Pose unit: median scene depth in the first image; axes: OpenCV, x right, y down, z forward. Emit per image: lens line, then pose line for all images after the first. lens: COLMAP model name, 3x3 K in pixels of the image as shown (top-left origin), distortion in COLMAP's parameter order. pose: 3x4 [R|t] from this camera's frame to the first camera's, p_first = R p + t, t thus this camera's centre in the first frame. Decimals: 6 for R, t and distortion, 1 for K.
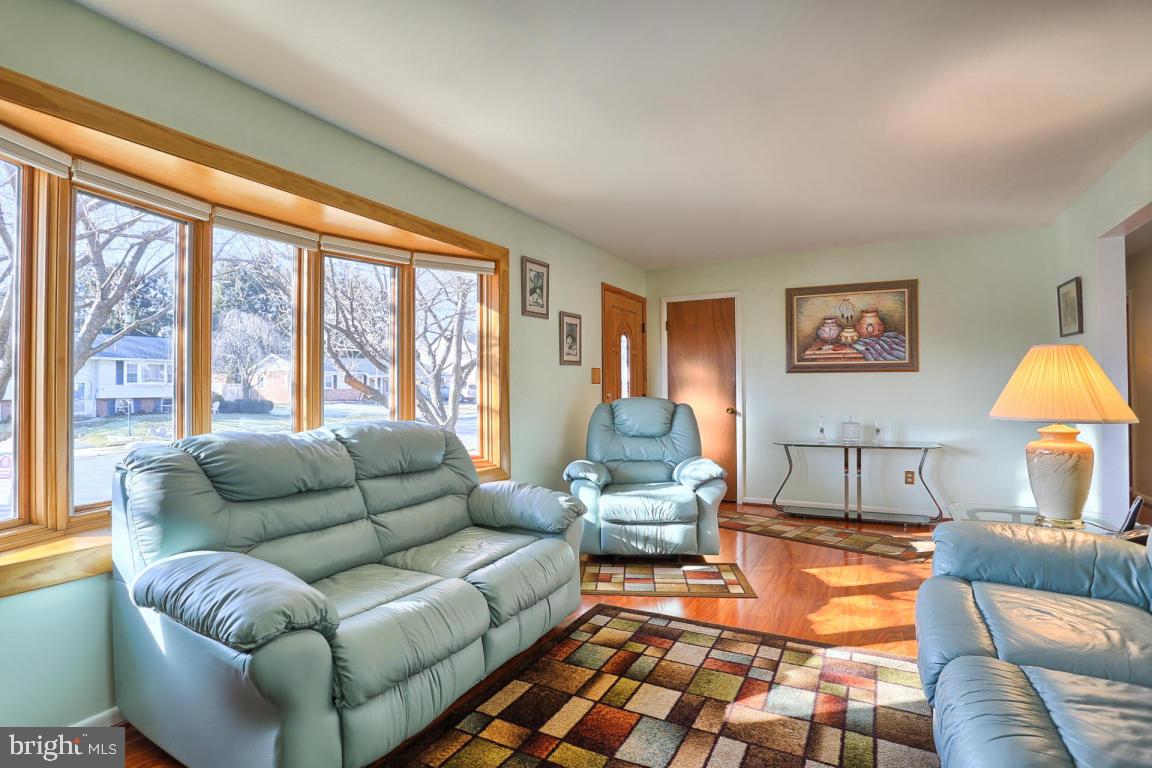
lens RADIAL K [[560.9, 0, 570.1], [0, 560.9, 386.7], [0, 0, 1]] dist [-0.082309, 0.037063]
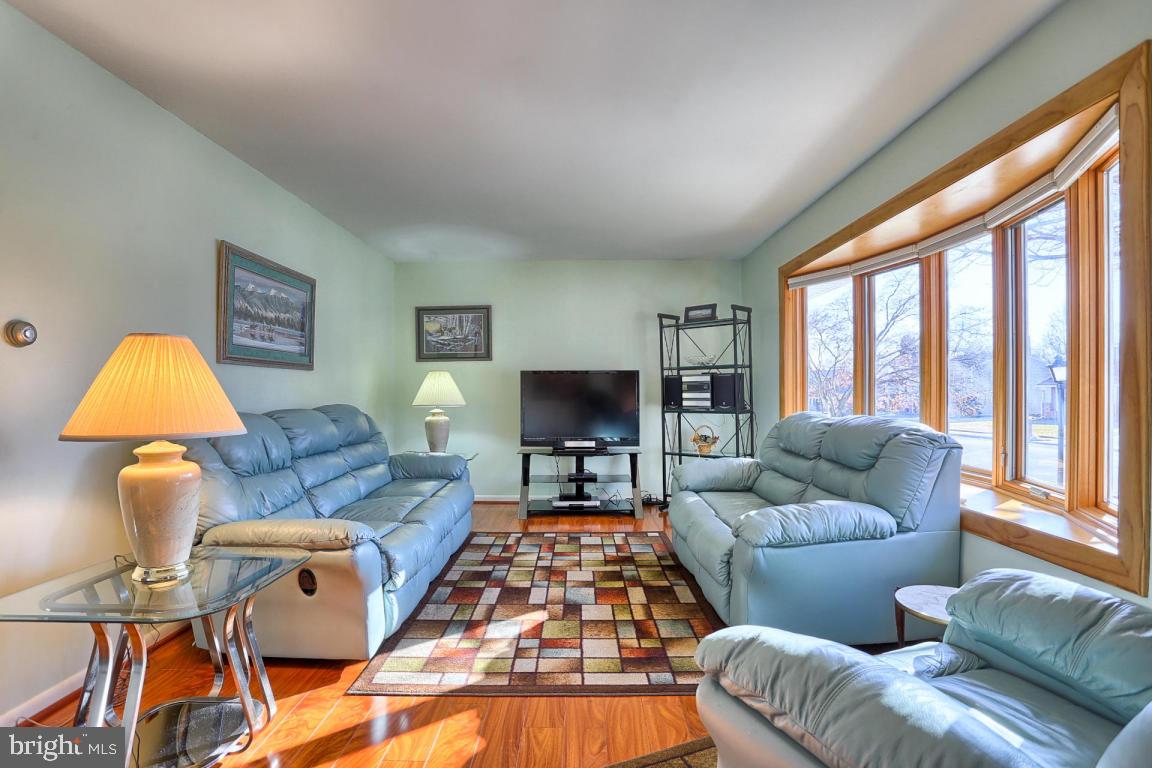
lens RADIAL K [[560.9, 0, 570.1], [0, 560.9, 386.7], [0, 0, 1]] dist [-0.082309, 0.037063]
pose [[-0.879499, 0.008615, -0.475823, 0.837401], [0.012112, 0.999917, -0.004285, 0.005248], [0.475747, -0.009532, -0.879531, 2.109861]]
